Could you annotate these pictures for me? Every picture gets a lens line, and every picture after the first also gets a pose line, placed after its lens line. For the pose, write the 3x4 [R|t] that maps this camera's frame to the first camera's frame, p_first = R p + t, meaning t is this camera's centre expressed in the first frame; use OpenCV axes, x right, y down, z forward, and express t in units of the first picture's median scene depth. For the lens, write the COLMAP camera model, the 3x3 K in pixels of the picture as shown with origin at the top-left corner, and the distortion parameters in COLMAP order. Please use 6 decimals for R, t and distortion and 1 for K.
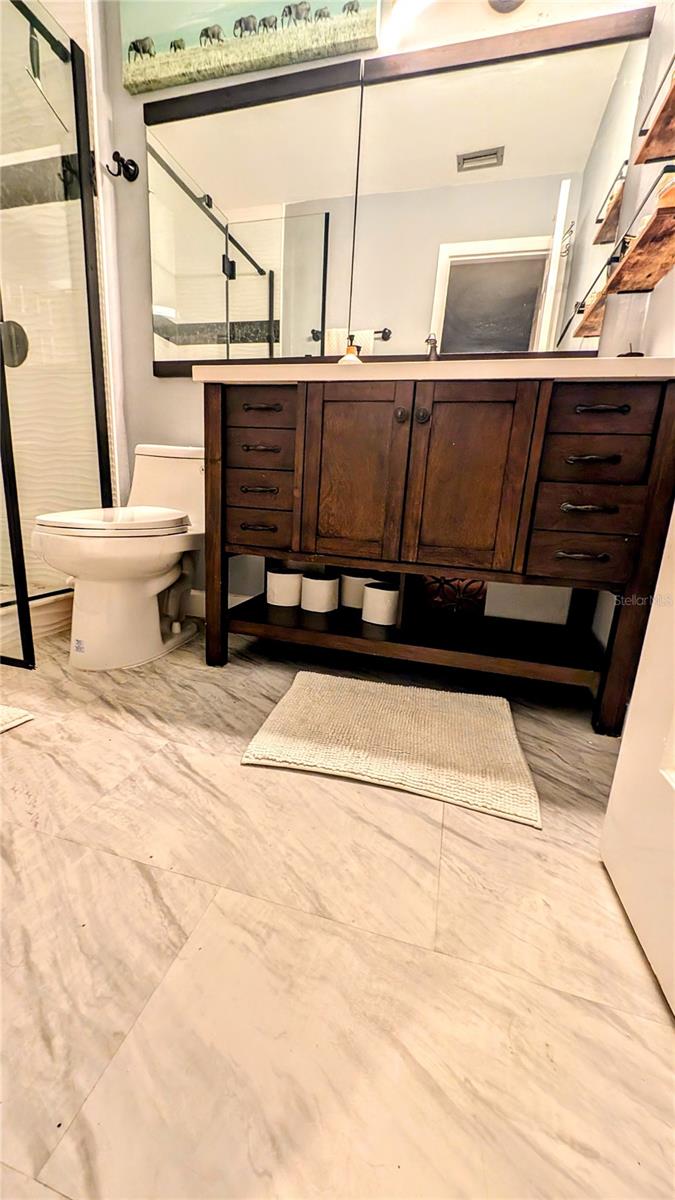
lens RADIAL K [[449.9, 0, 337.3], [0, 449.9, 594.5], [0, 0, 1]] dist [0.008428, -0.003552]
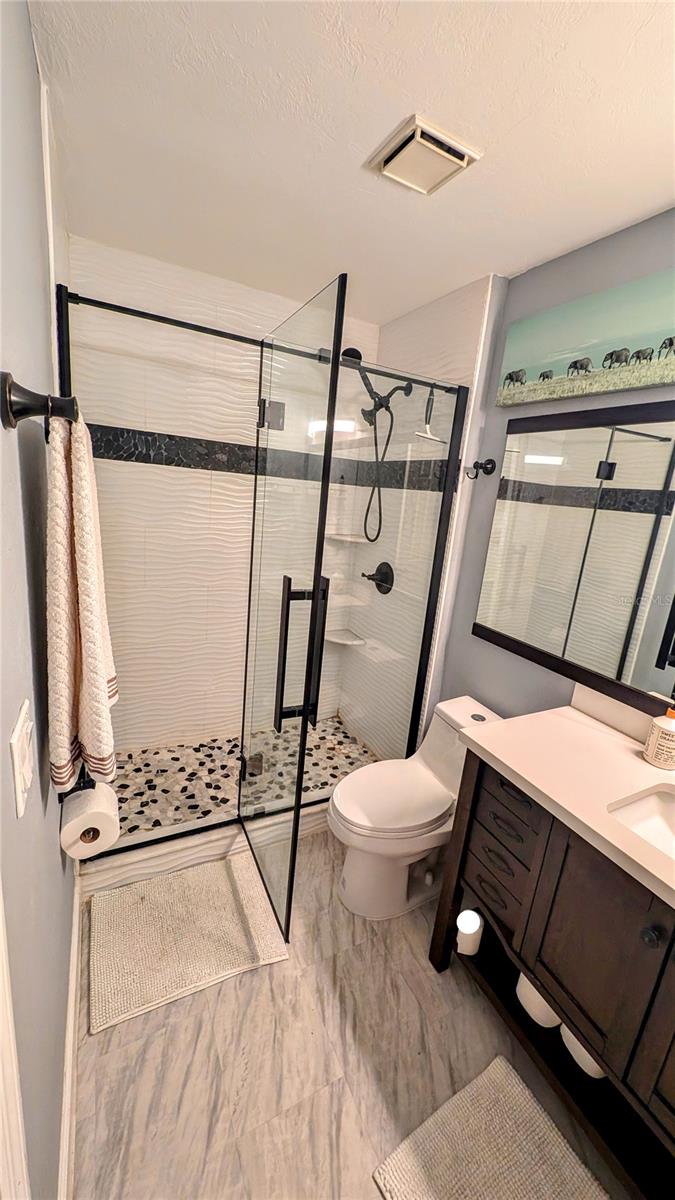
lens RADIAL K [[449.9, 0, 332.9], [0, 449.9, 594.7], [0, 0, 1]] dist [0.008428, -0.003552]
pose [[0.673587, 0.182481, -0.716227, 0.198429], [-0.218882, 0.974825, 0.042516, -0.802232], [0.705954, 0.128131, 0.696571, -0.029354]]
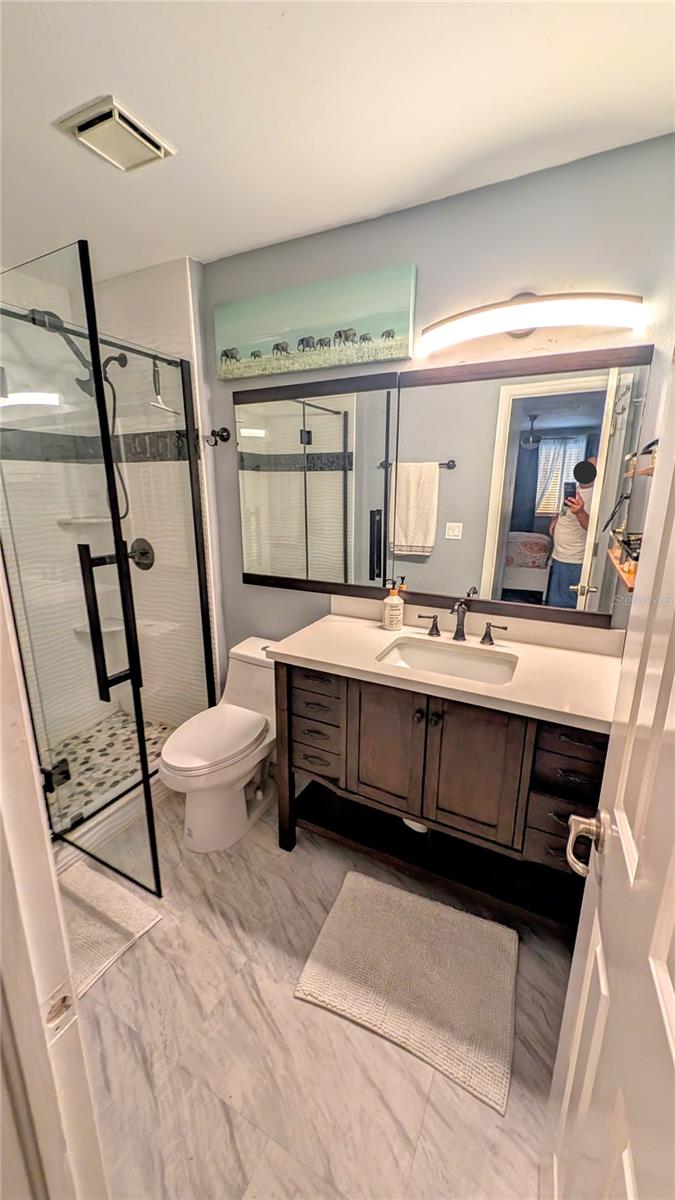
lens RADIAL K [[449.9, 0, 335.5], [0, 449.9, 595.4], [0, 0, 1]] dist [0.008428, -0.003552]
pose [[0.977685, -0.001741, -0.210069, 0.161664], [0.004725, 0.999895, 0.013704, -0.680847], [0.210023, -0.014391, 0.977591, -0.255974]]
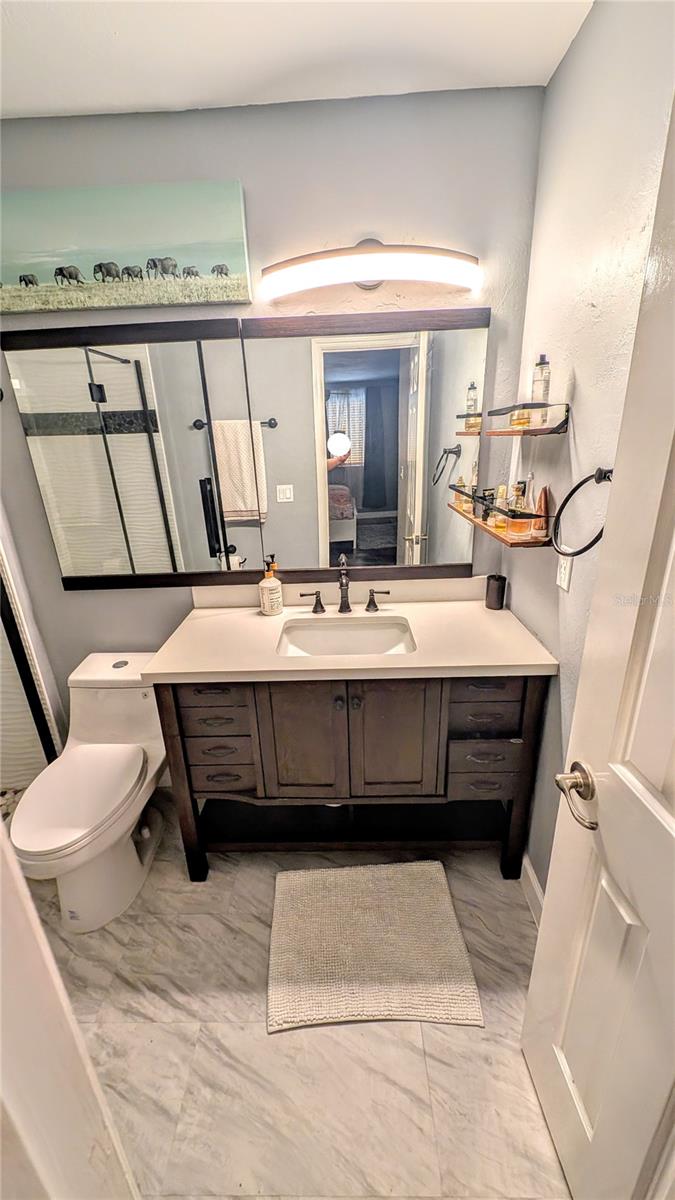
lens RADIAL K [[449.9, 0, 335.8], [0, 449.9, 595.1], [0, 0, 1]] dist [0.008428, -0.003552]
pose [[0.963448, -0.171141, 0.206104, -0.059103], [0.144170, 0.979665, 0.139543, -0.767066], [-0.225794, -0.104729, 0.968529, -0.129261]]
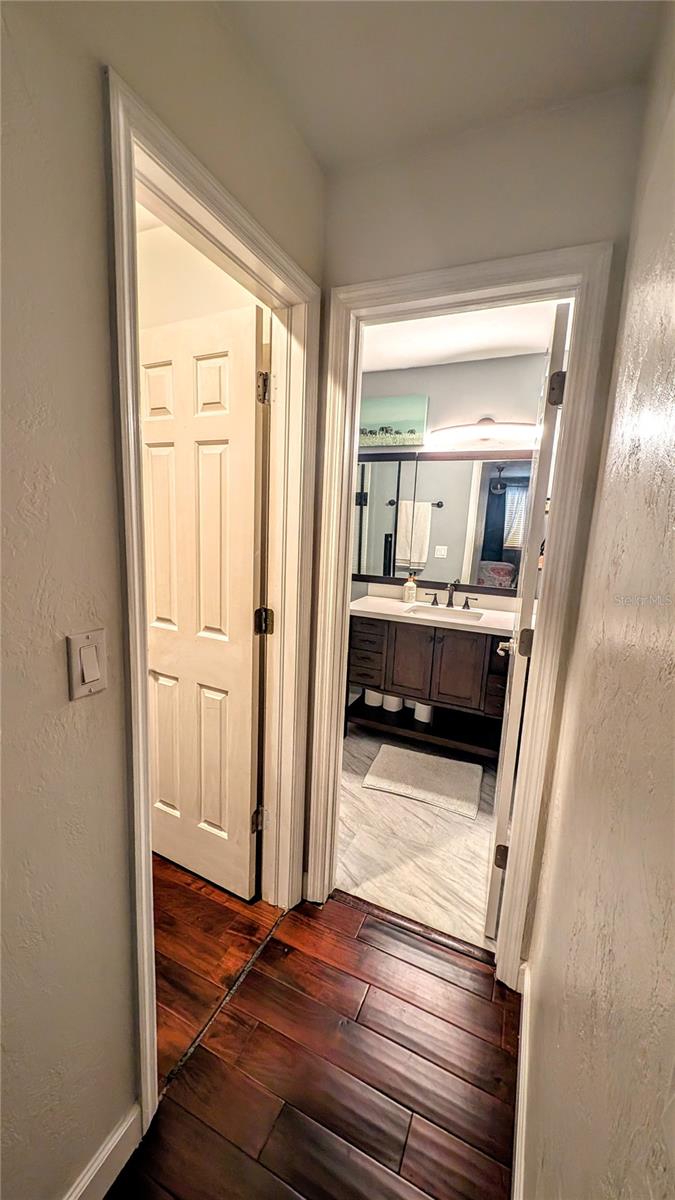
lens RADIAL K [[449.9, 0, 332.7], [0, 449.9, 596.3], [0, 0, 1]] dist [0.008428, -0.003552]
pose [[0.986320, 0.012557, -0.164364, 0.024069], [-0.021917, 0.998231, -0.055259, -0.435200], [0.163379, 0.058106, 0.984851, -1.252645]]
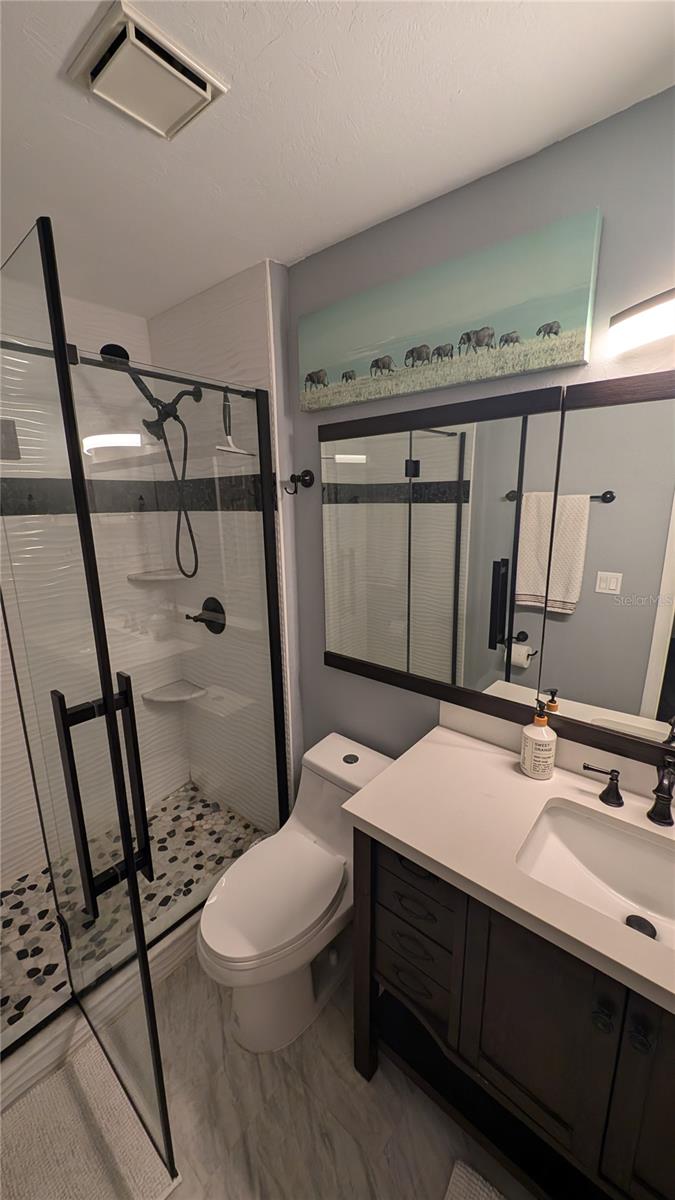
lens RADIAL K [[449.9, 0, 334.6], [0, 449.9, 595.3], [0, 0, 1]] dist [0.008428, -0.003552]
pose [[0.905274, 0.023849, -0.424157, 0.041874], [-0.029663, 0.999535, -0.007109, -0.917603], [0.423790, 0.019017, 0.905561, 0.164275]]
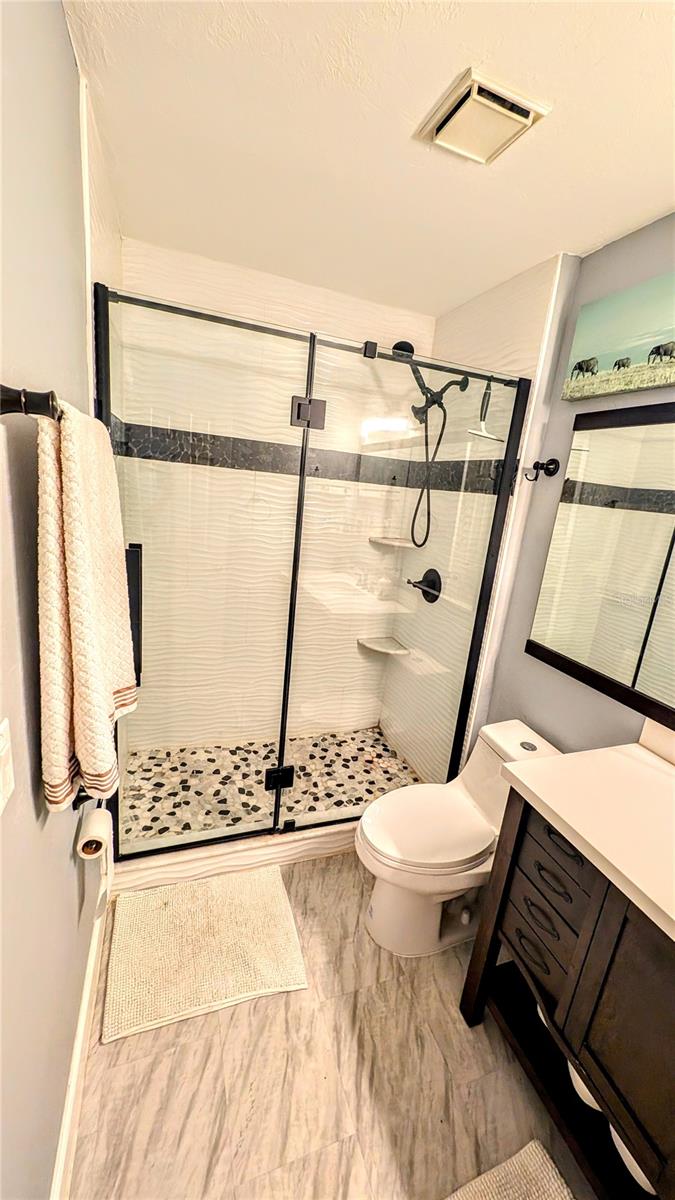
lens RADIAL K [[449.9, 0, 333.6], [0, 449.9, 594.6], [0, 0, 1]] dist [0.008428, -0.003552]
pose [[0.575133, 0.204420, -0.792107, 0.168993], [-0.247006, 0.966477, 0.070074, -0.833874], [0.779878, 0.155354, 0.606346, 0.061000]]
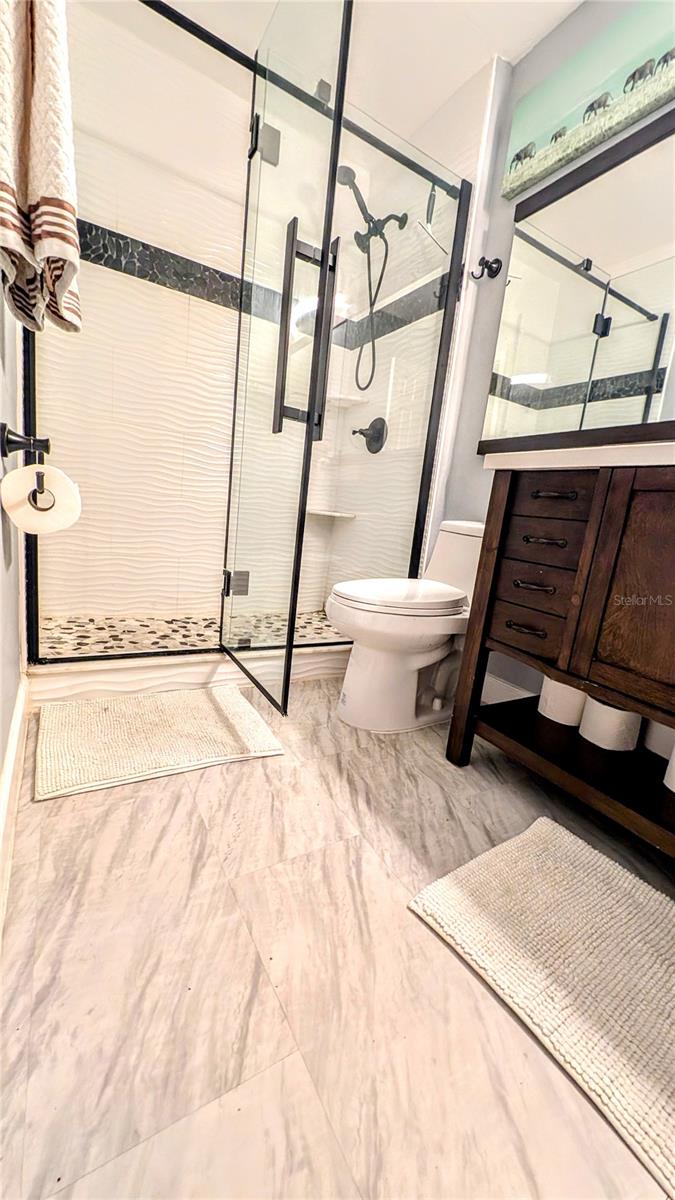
lens RADIAL K [[449.9, 0, 333.3], [0, 449.9, 593.7], [0, 0, 1]] dist [0.008428, -0.003552]
pose [[0.721645, 0.150773, -0.675645, 0.139470], [-0.218649, 0.975675, -0.015809, -0.128694], [0.656827, 0.159138, 0.737058, 0.123377]]
